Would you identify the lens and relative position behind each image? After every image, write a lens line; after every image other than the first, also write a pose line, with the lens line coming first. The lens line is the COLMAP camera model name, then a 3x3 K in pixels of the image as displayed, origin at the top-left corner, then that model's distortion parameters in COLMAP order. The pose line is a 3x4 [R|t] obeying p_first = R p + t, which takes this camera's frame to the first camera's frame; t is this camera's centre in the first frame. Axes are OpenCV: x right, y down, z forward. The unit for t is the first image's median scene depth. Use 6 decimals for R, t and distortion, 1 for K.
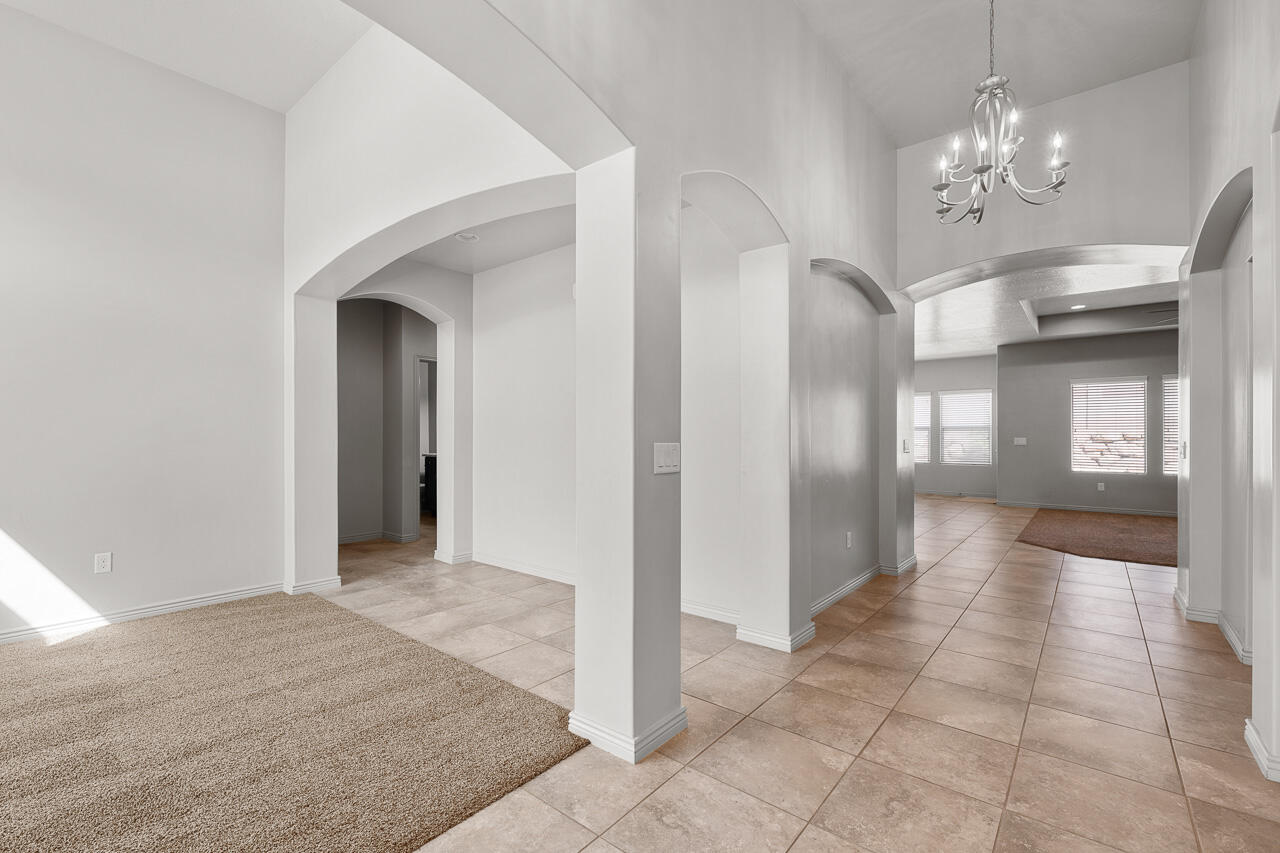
lens RADIAL K [[555.8, 0, 638.8], [0, 555.8, 432.5], [0, 0, 1]] dist [0.000210, 0.000002]
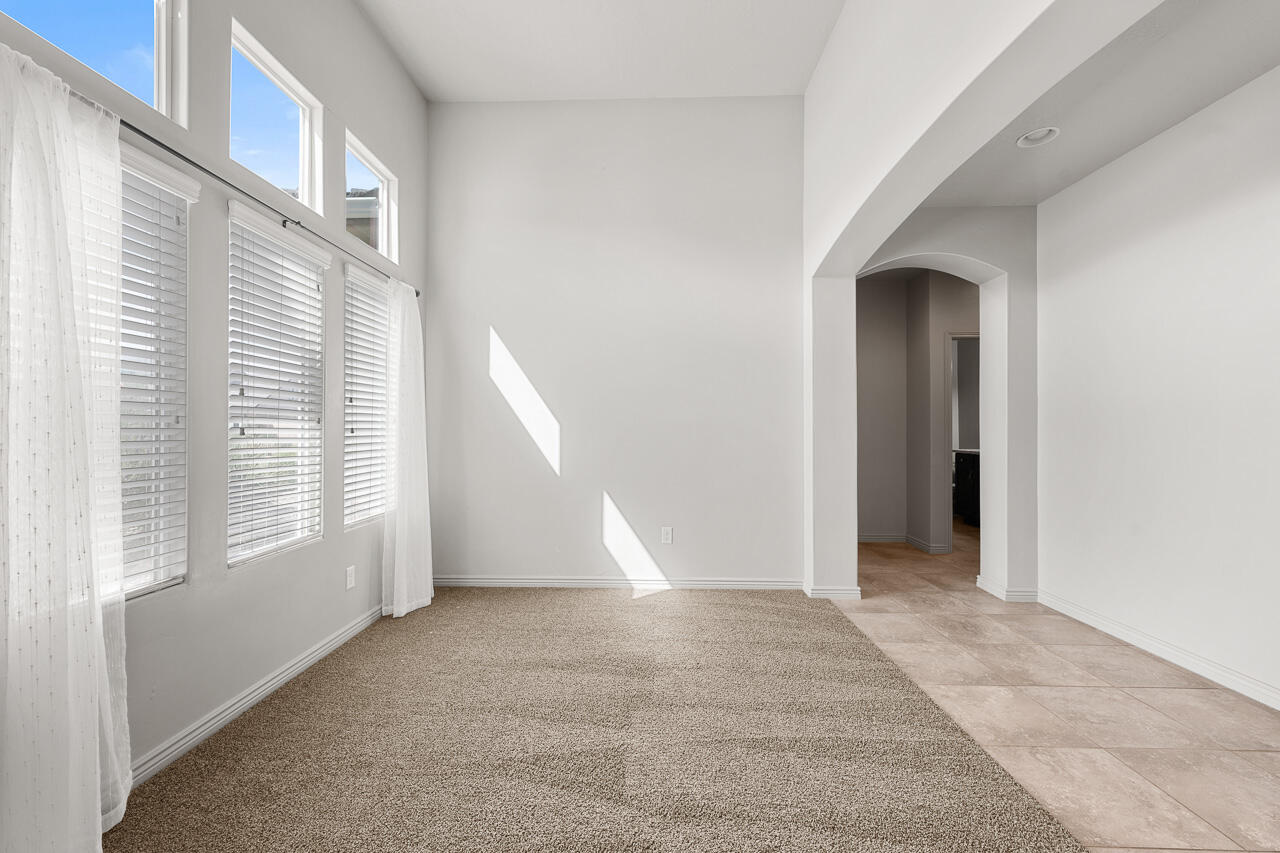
lens RADIAL K [[506.1, 0, 636.3], [0, 506.1, 427.2], [0, 0, 1]] dist [-0.001323, -0.000172]
pose [[0.611094, -0.001675, -0.791556, -0.128225], [0.003183, 0.999995, 0.000341, 0.003171], [0.791552, -0.002728, 0.611096, 0.248194]]
